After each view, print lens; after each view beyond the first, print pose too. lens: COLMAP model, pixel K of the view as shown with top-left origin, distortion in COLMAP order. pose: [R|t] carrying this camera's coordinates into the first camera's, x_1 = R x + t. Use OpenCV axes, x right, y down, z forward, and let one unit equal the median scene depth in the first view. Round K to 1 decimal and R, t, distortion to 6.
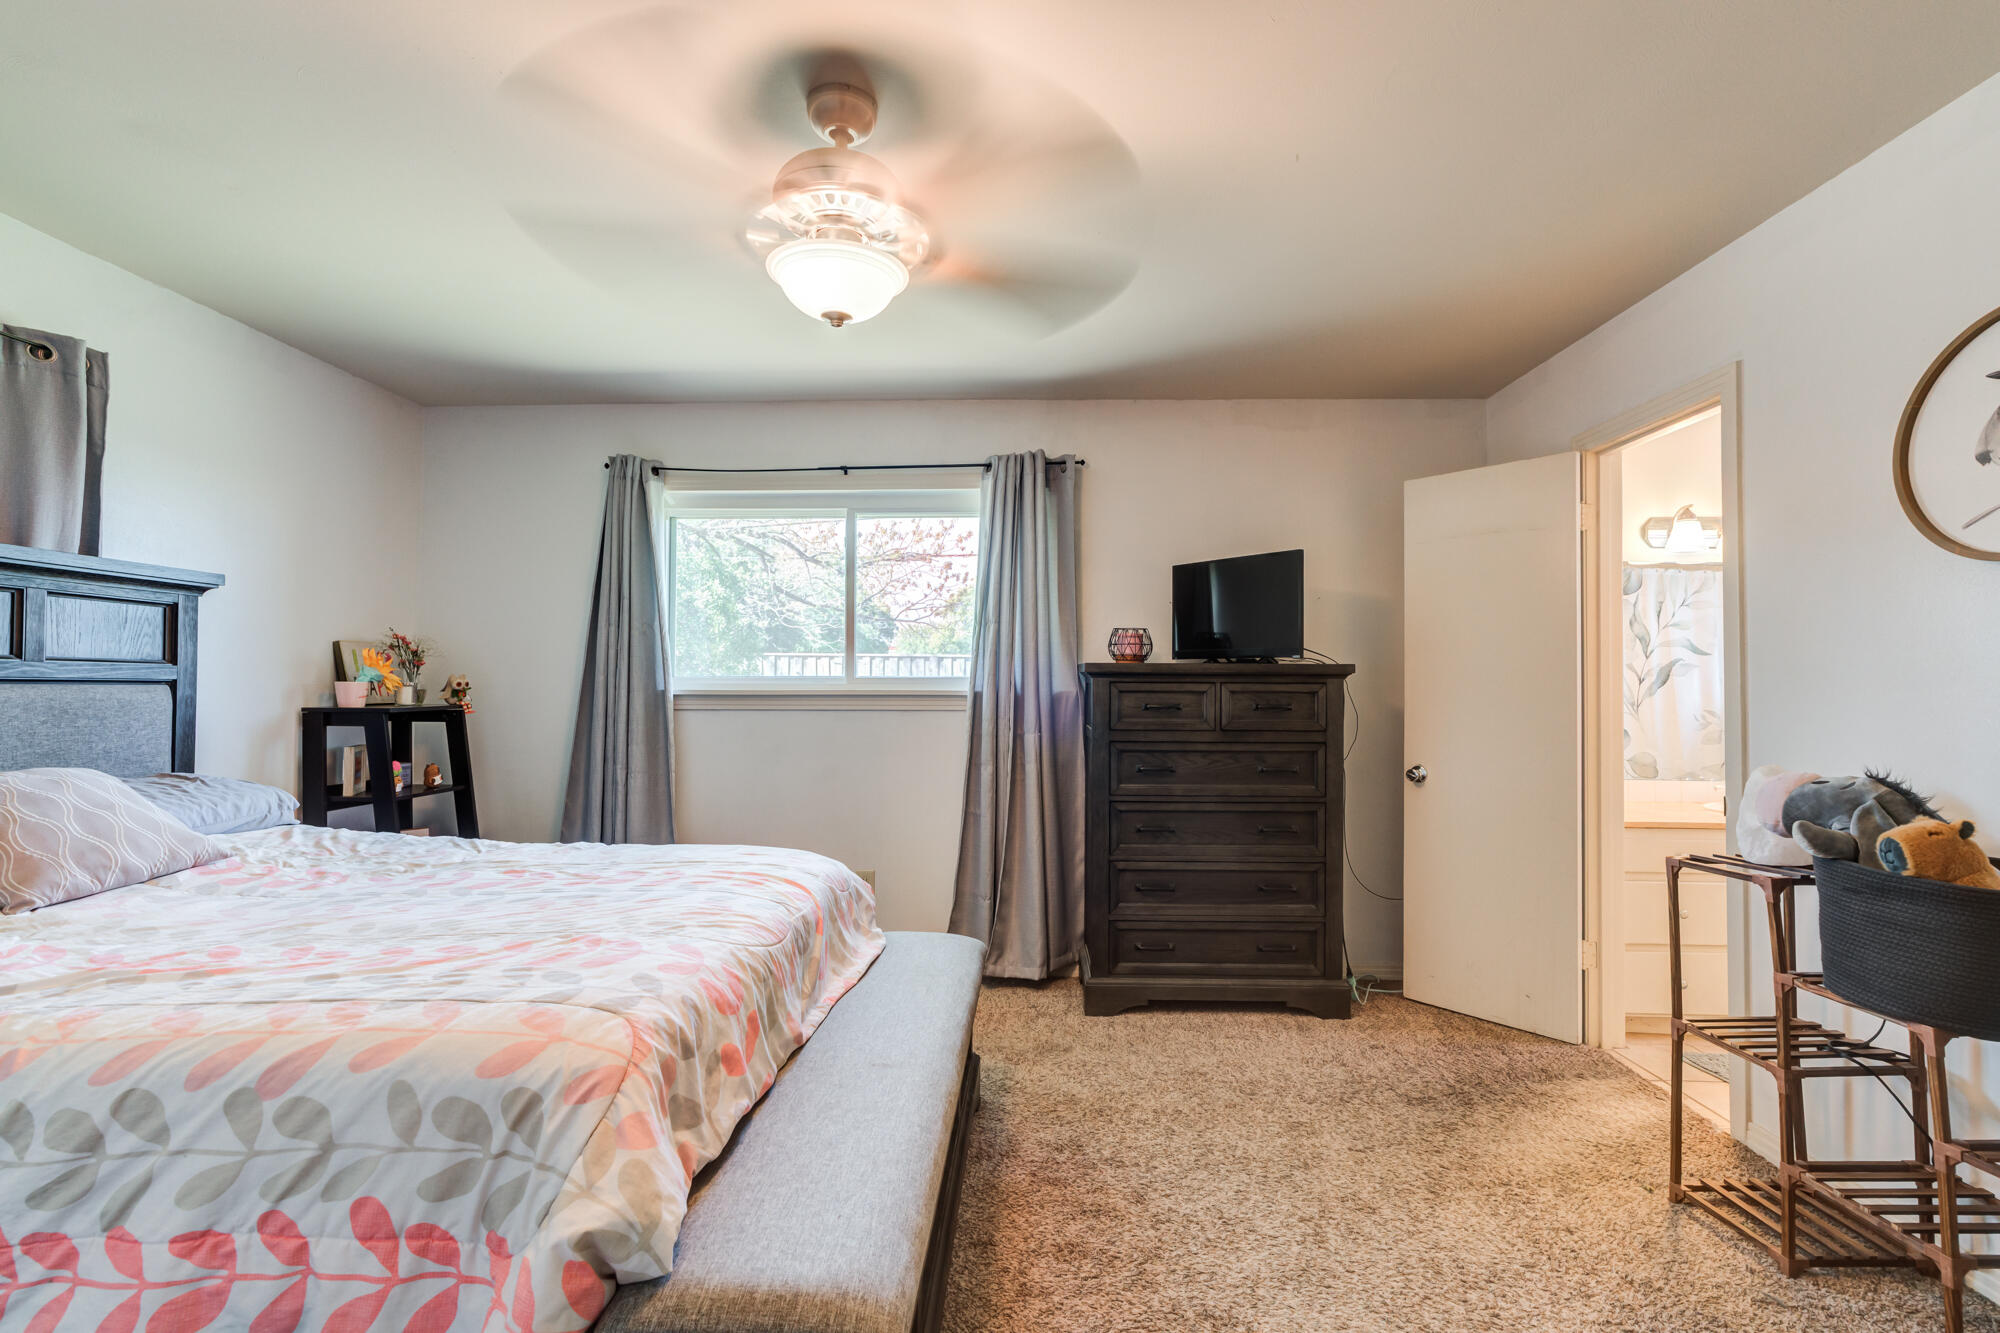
lens RADIAL K [[904.1, 0, 987.4], [0, 904.1, 660.5], [0, 0, 1]] dist [-0.019196, 0.011855]
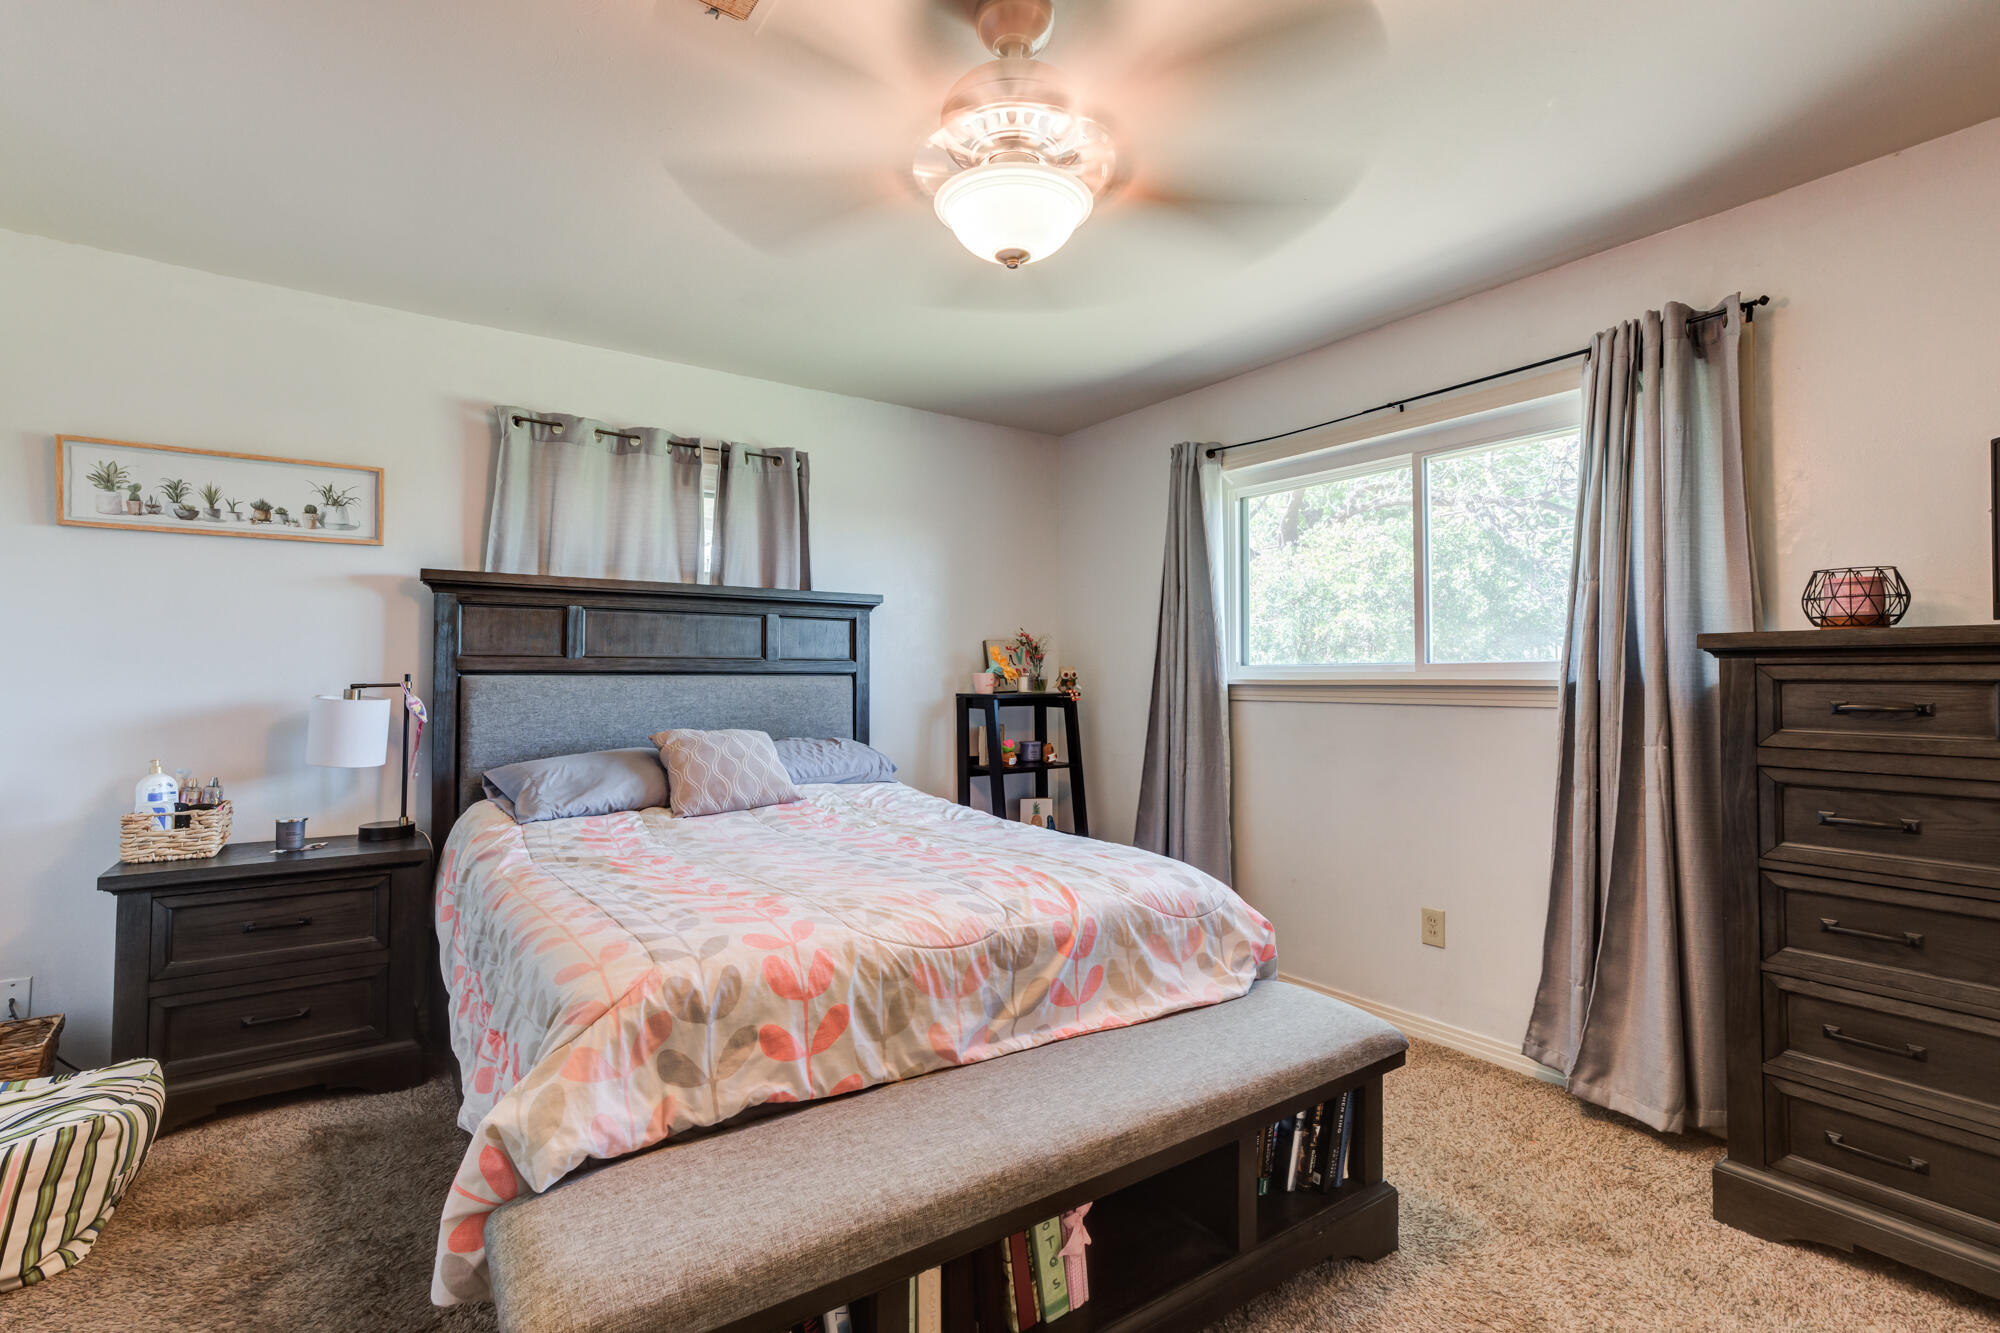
lens RADIAL K [[904.1, 0, 987.4], [0, 904.1, 660.5], [0, 0, 1]] dist [-0.019196, 0.011855]
pose [[0.608623, -0.017768, -0.793261, 0.294627], [0.025702, 0.999666, -0.002671, 0.010099], [0.793043, -0.018763, 0.608876, 0.254018]]
